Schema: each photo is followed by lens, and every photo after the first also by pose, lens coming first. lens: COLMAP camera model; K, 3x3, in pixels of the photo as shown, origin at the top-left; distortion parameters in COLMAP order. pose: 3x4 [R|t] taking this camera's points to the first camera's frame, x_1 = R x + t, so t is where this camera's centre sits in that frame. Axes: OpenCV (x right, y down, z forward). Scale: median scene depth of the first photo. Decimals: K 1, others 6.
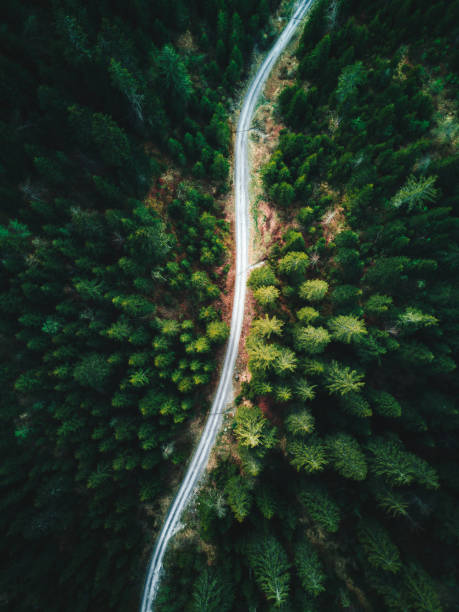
lens RADIAL K [[473.0, 0, 227.4], [0, 473.0, 302.8], [0, 0, 1]] dist [0.027014, -0.007720]
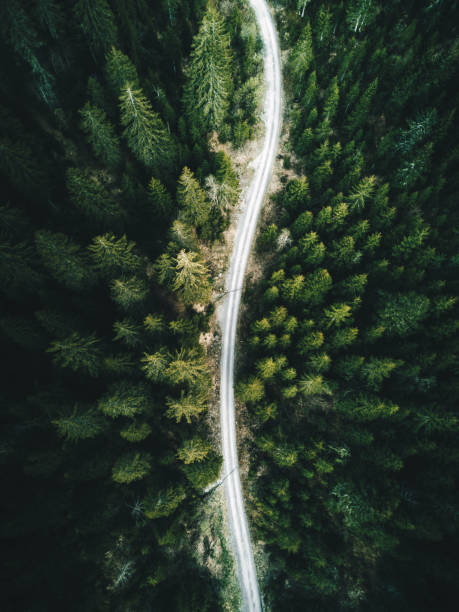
lens RADIAL K [[473.0, 0, 229.2], [0, 473.0, 308.1], [0, 0, 1]] dist [0.027014, -0.007720]
pose [[-0.986834, 0.160513, -0.019875, 0.007409], [-0.160573, -0.957560, 0.239363, 0.007980], [0.019389, 0.239403, 0.970727, 0.220793]]
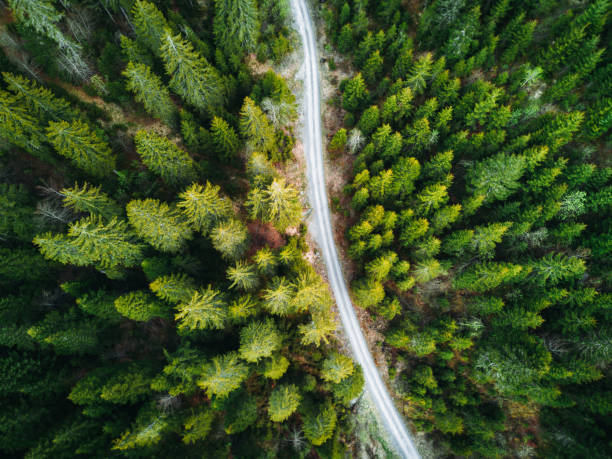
lens RADIAL K [[473.0, 0, 305.0], [0, 473.0, 230.9], [0, 0, 1]] dist [0.027014, -0.007720]
pose [[-0.895072, 0.442304, -0.056686, 0.076016], [-0.444302, -0.873757, 0.197849, 0.045356], [0.037979, 0.202275, 0.978592, 0.218917]]
